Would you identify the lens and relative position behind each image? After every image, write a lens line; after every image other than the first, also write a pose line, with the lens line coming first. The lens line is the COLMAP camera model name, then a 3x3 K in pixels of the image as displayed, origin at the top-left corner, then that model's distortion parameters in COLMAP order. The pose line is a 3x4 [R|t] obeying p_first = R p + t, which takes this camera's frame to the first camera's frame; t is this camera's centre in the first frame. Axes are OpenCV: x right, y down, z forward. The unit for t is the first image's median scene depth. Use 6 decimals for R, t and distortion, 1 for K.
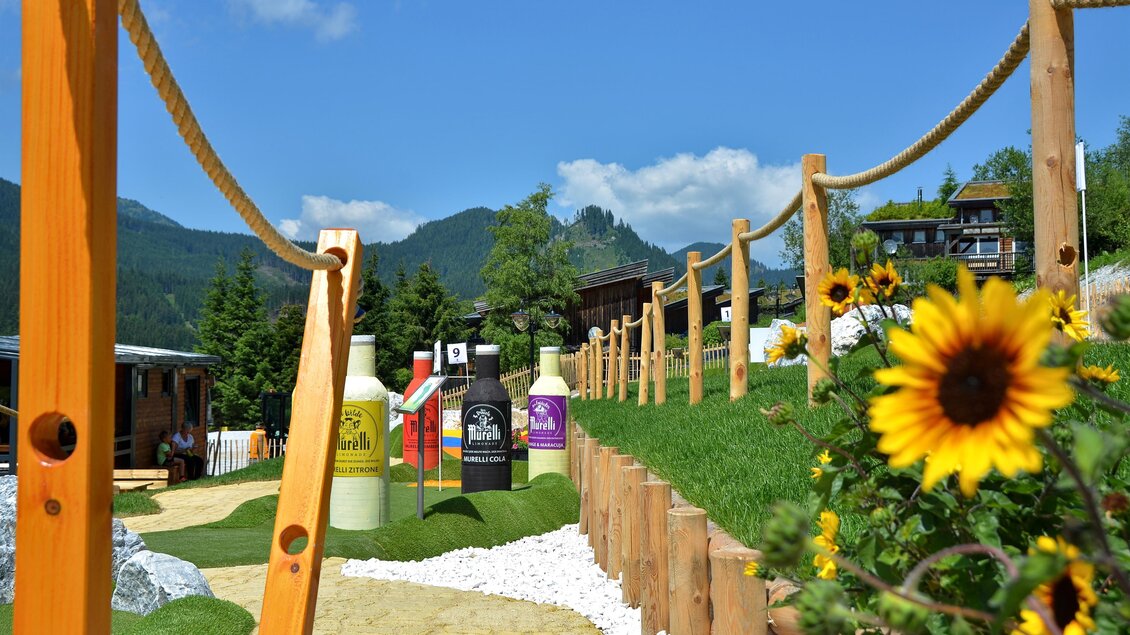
lens RADIAL K [[1305.2, 0, 565.0], [0, 1305.2, 317.5], [0, 0, 1]] dist [-0.014107, 0.270149]
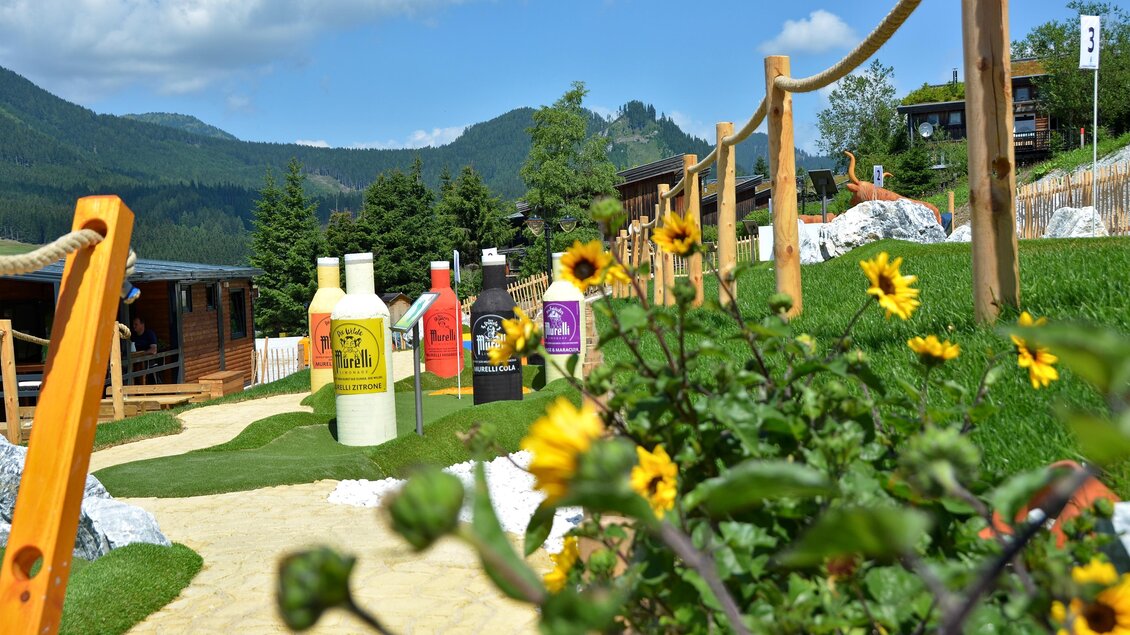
lens RADIAL K [[1265.0, 0, 565.0], [0, 1265.0, 317.5], [0, 0, 1]] dist [-0.016814, 0.217494]
pose [[0.998434, -0.038478, -0.040600, 0.005790], [0.041695, 0.995790, 0.081628, -0.001434], [0.037289, -0.083193, 0.995836, 0.005421]]
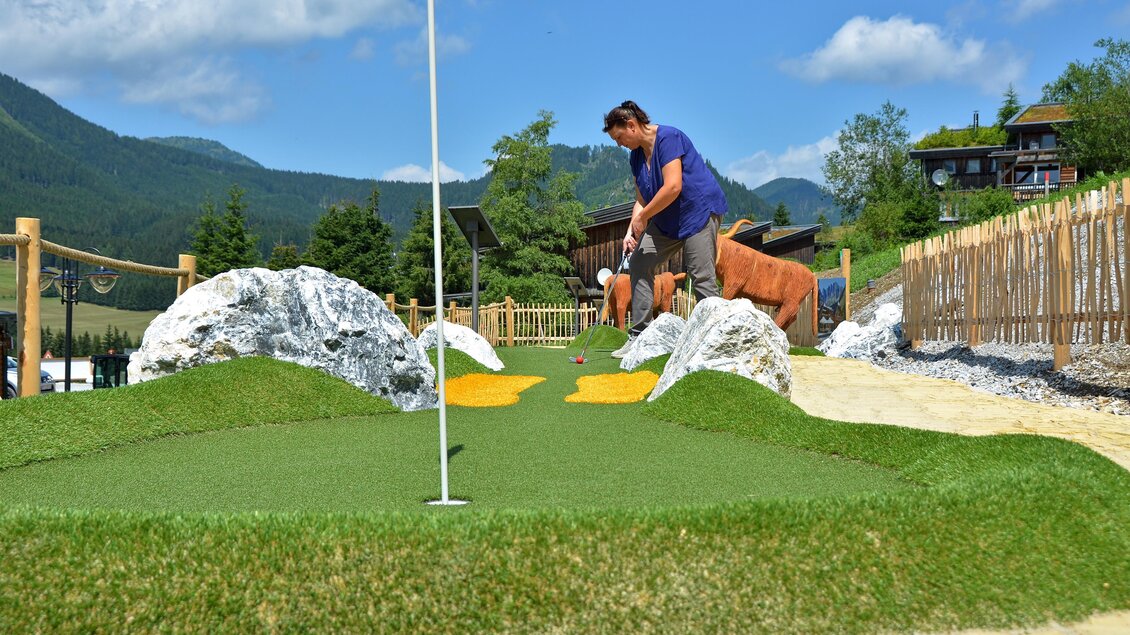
lens RADIAL K [[1305.2, 0, 565.0], [0, 1305.2, 317.5], [0, 0, 1]] dist [-0.014107, 0.270149]
pose [[0.997752, -0.002297, -0.066973, 0.055975], [0.005487, 0.998857, 0.047487, -0.002033], [0.066787, -0.047747, 0.996624, 0.085599]]
